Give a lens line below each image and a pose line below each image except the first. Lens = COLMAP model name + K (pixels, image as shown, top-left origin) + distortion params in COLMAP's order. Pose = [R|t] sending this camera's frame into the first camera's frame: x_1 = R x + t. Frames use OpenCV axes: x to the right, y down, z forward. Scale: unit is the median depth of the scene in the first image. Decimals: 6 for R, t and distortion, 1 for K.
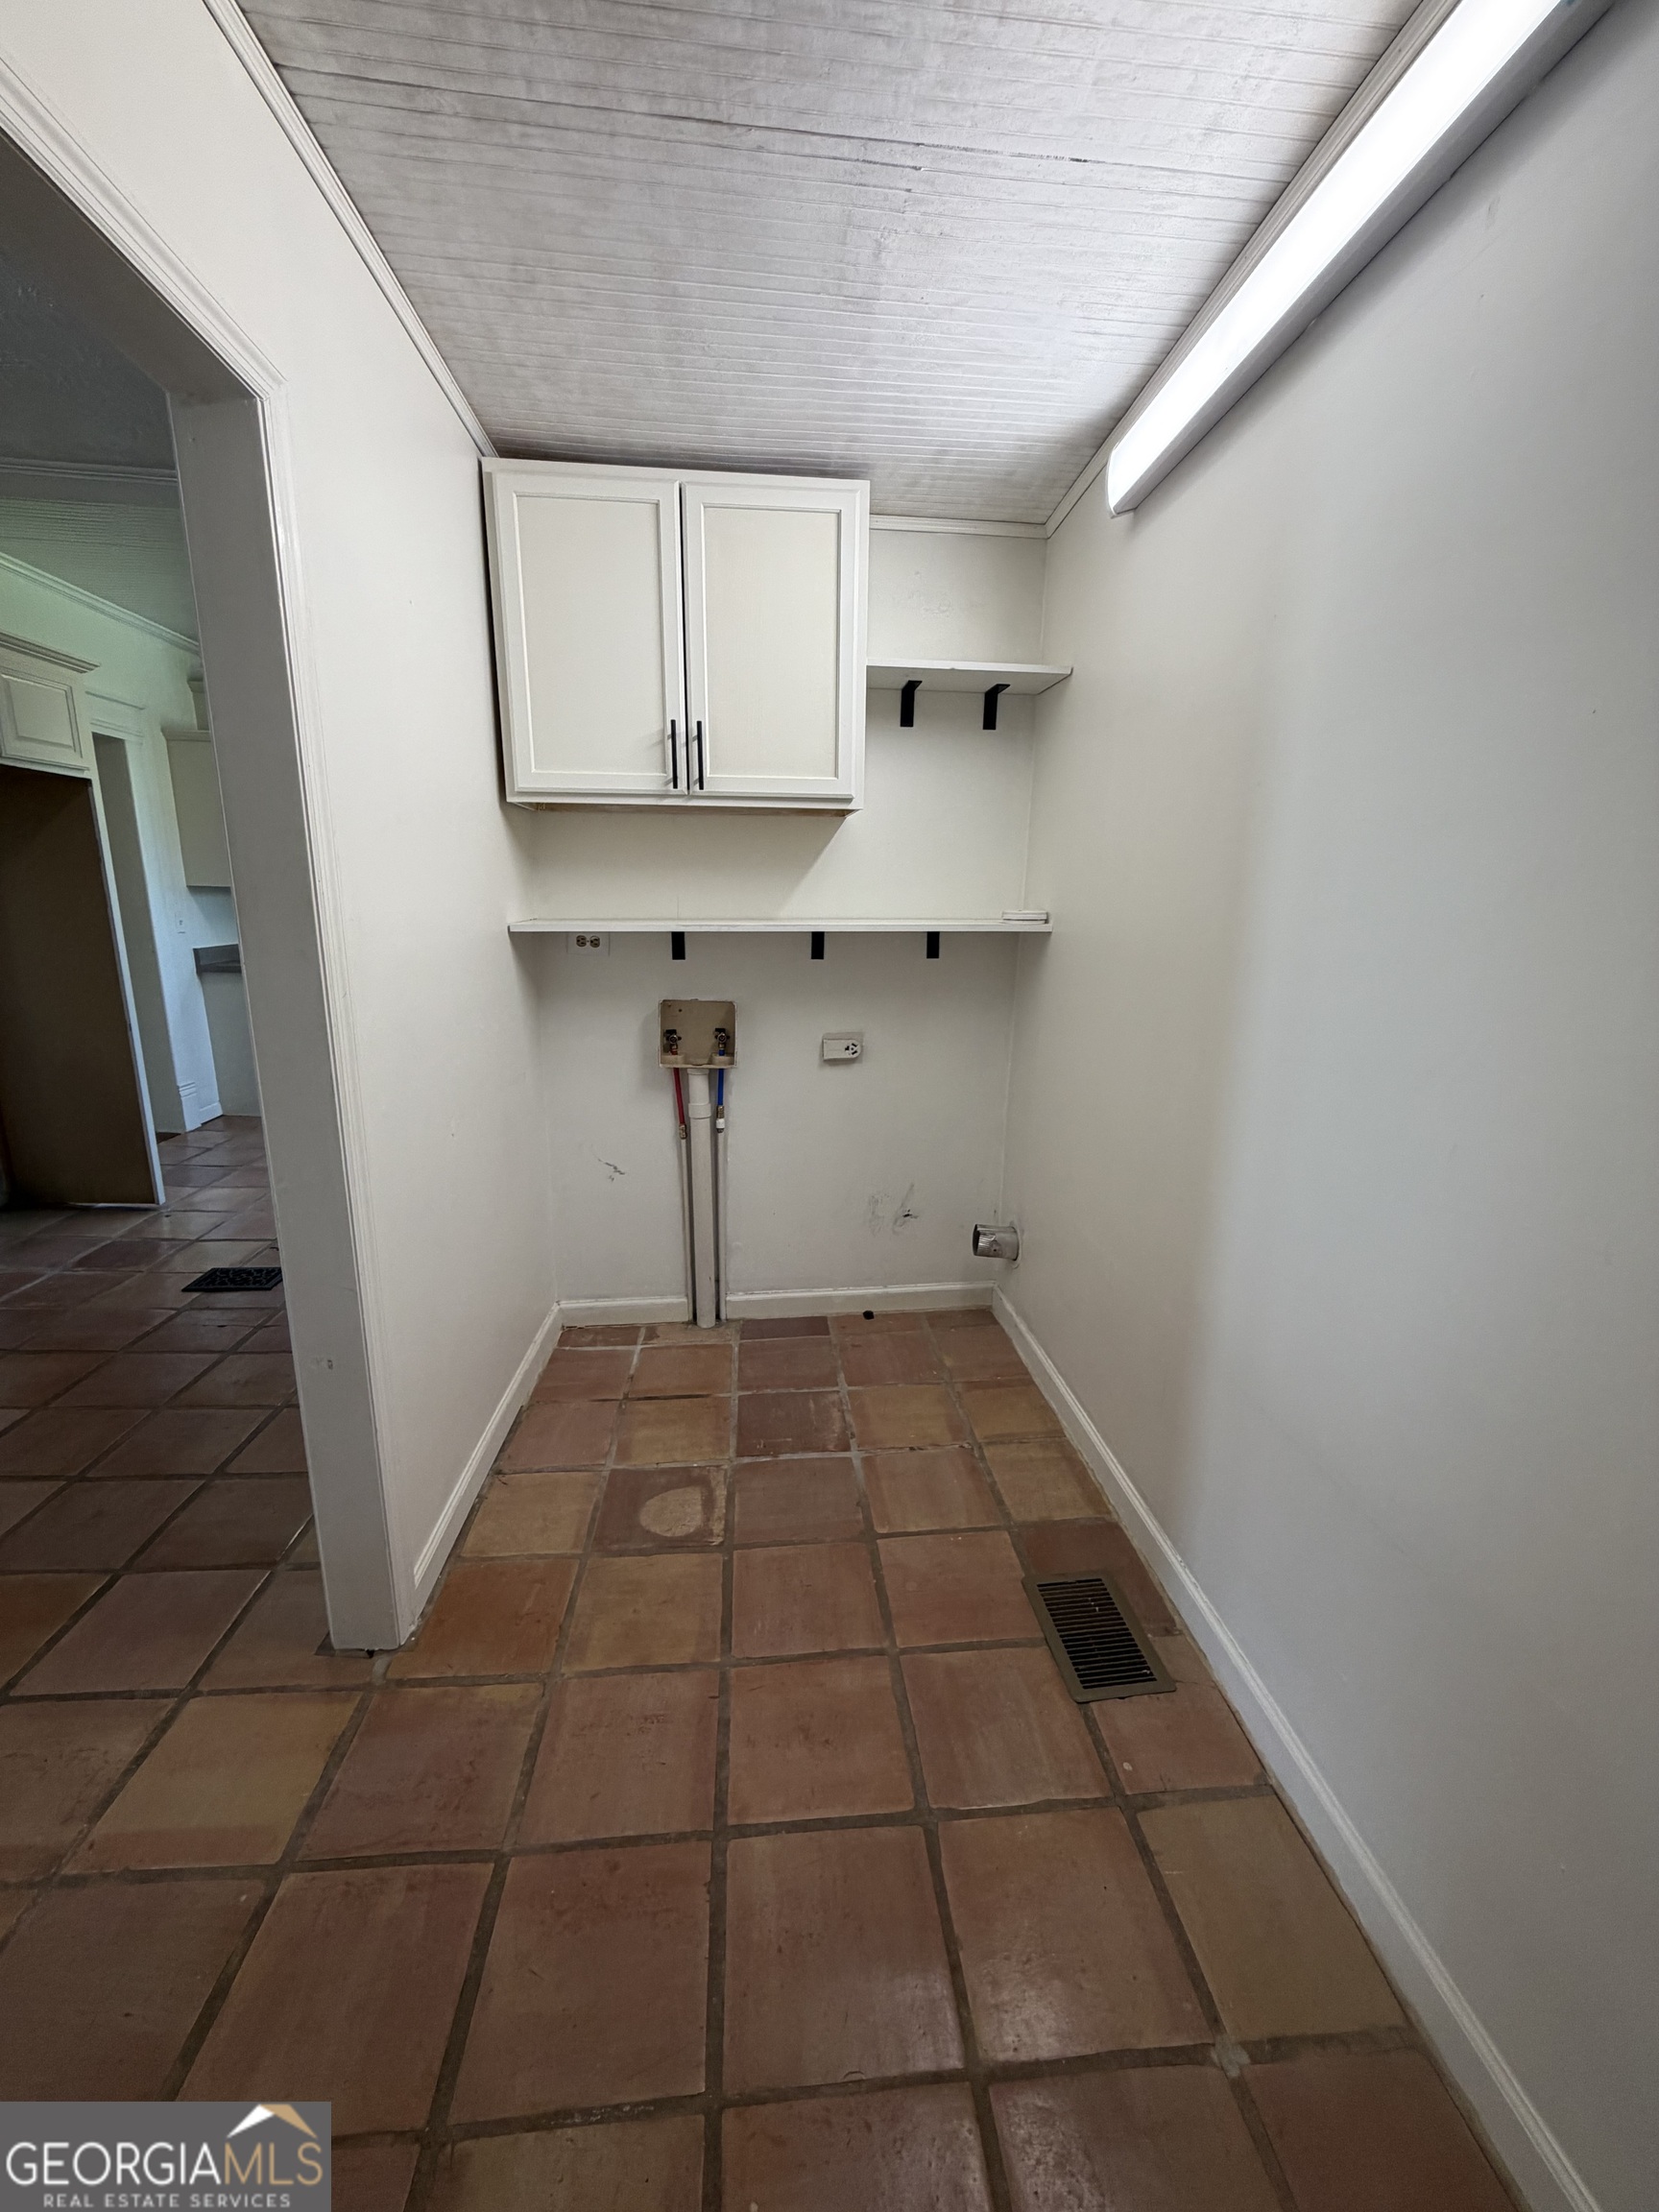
lens RADIAL K [[877.0, 0, 829.5], [0, 877.0, 1106.0], [0, 0, 1]] dist [0.000502, 0.000304]
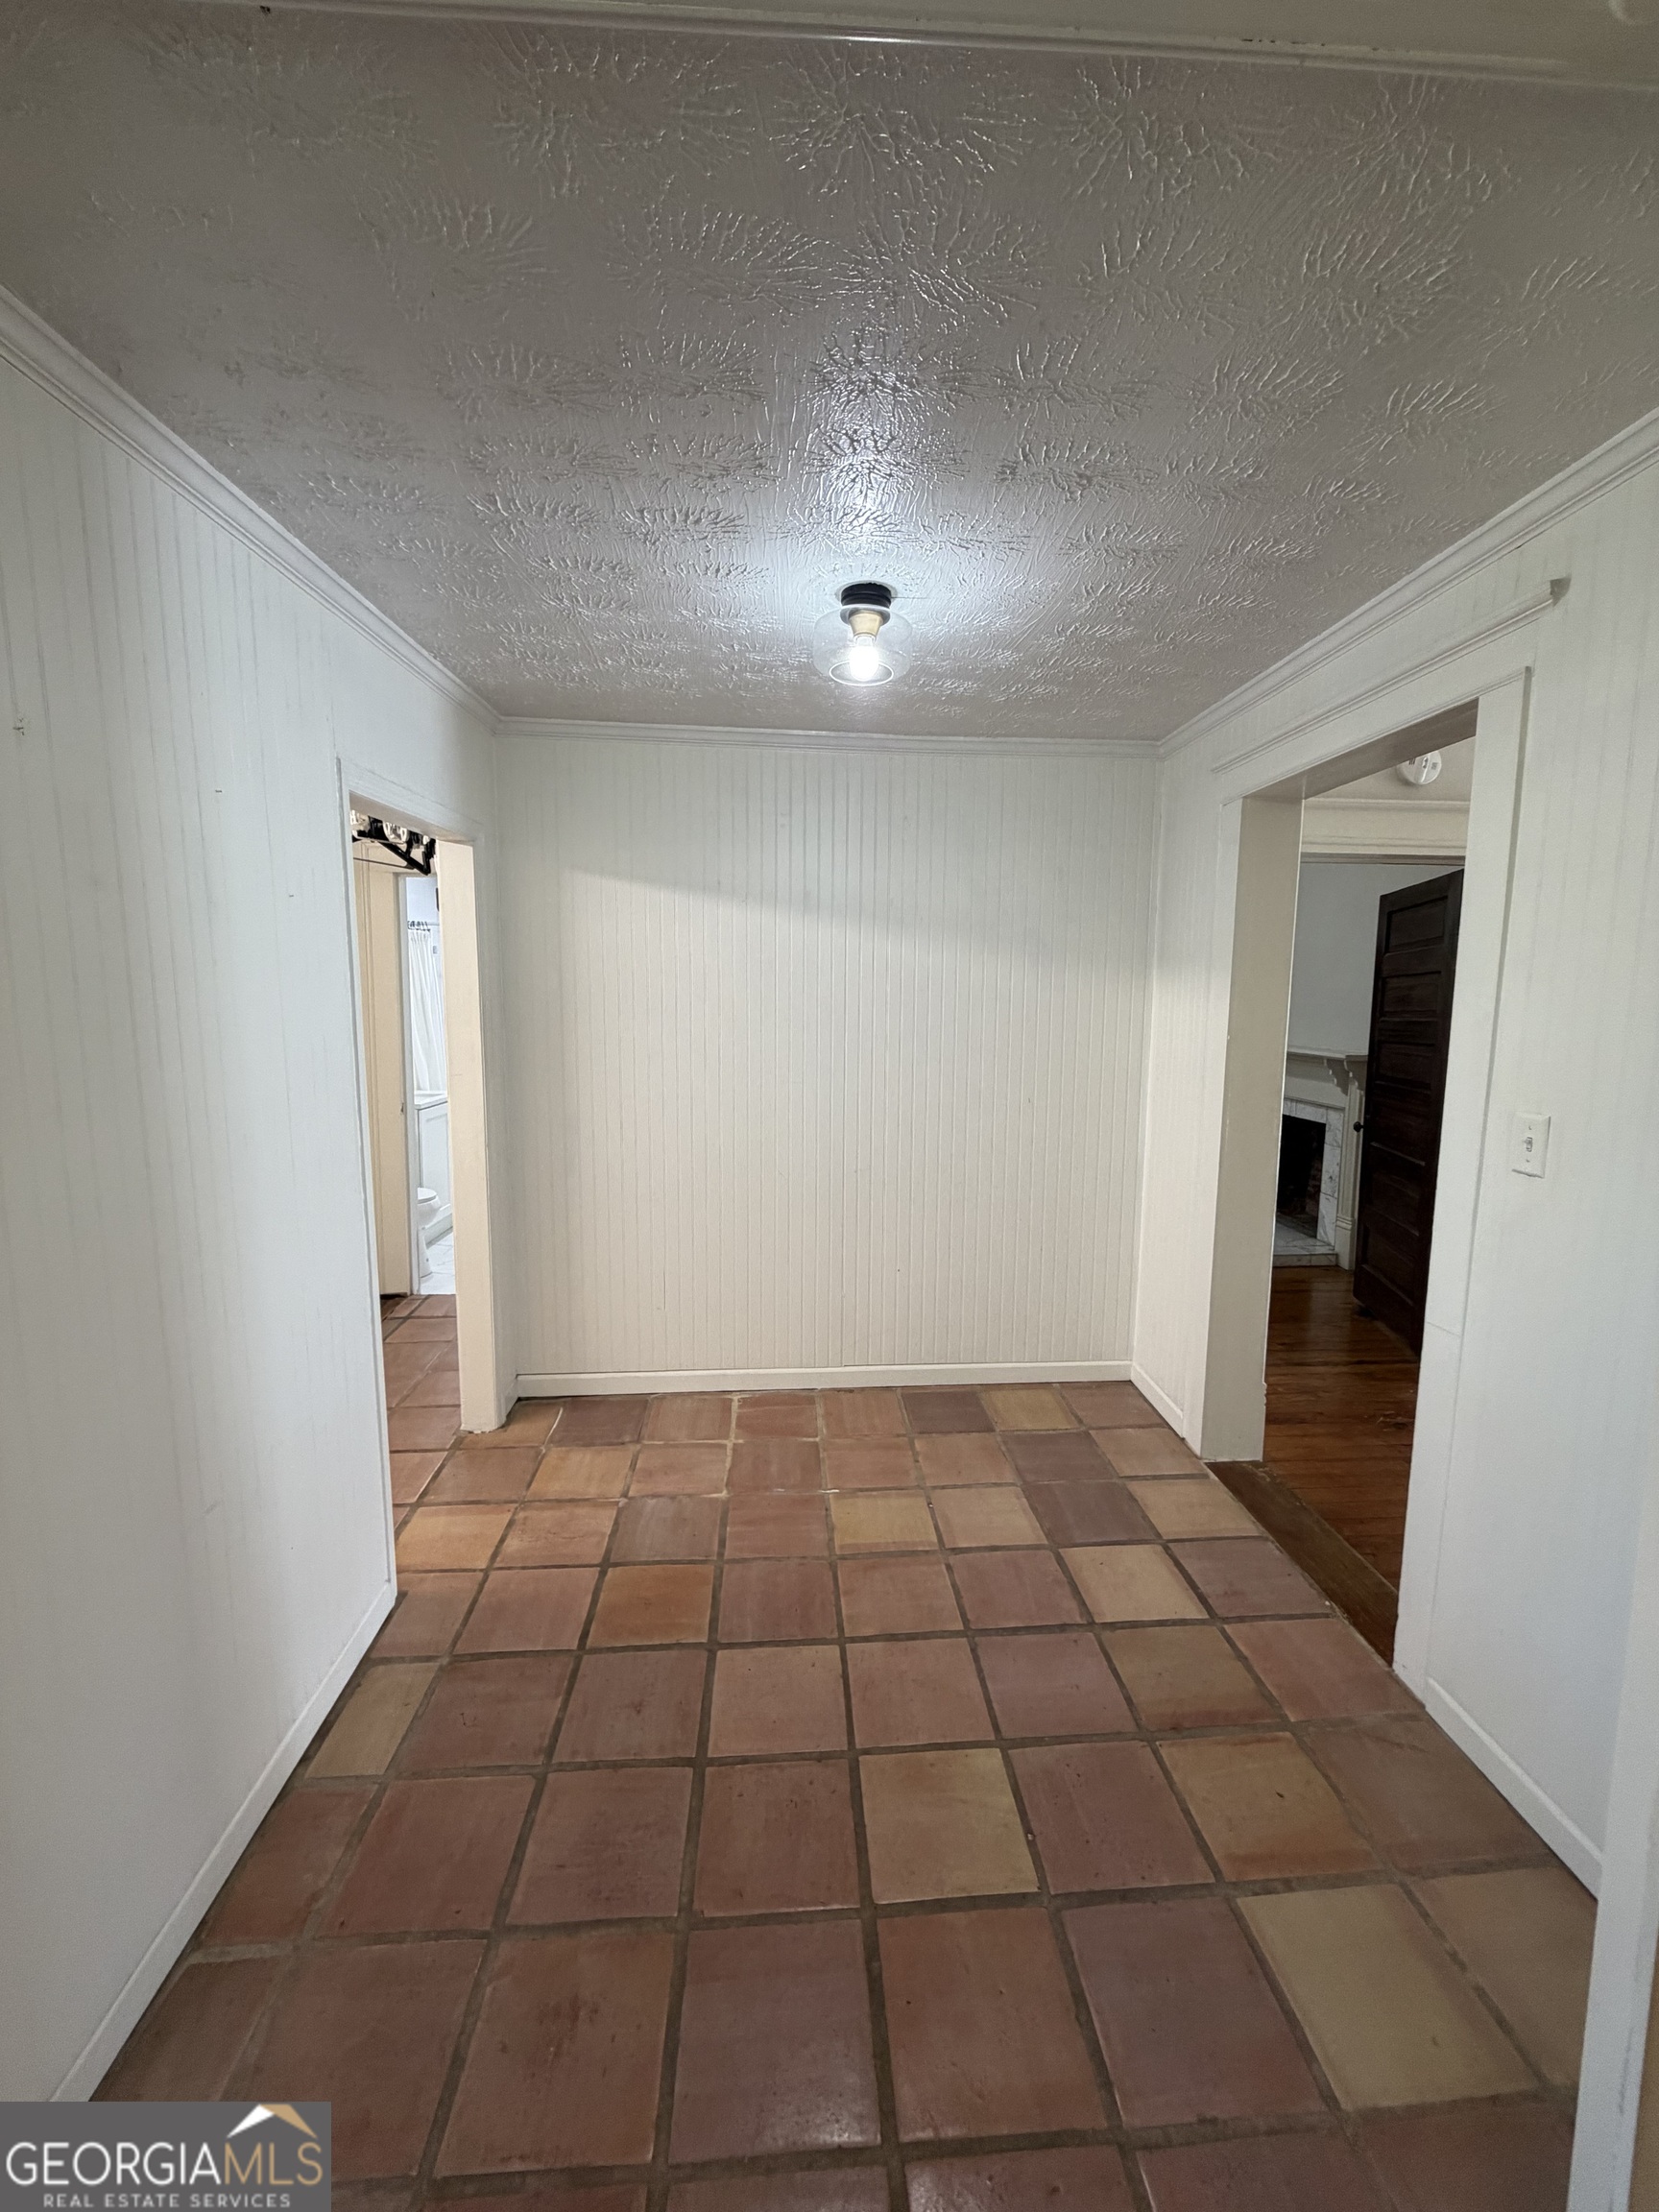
lens RADIAL K [[877.0, 0, 829.5], [0, 877.0, 1106.0], [0, 0, 1]] dist [0.000502, 0.000304]
pose [[-0.999529, -0.016363, 0.025969, -1.343920], [-0.006614, 0.941002, 0.338338, -0.631018], [-0.029974, 0.338006, -0.940666, 2.137627]]
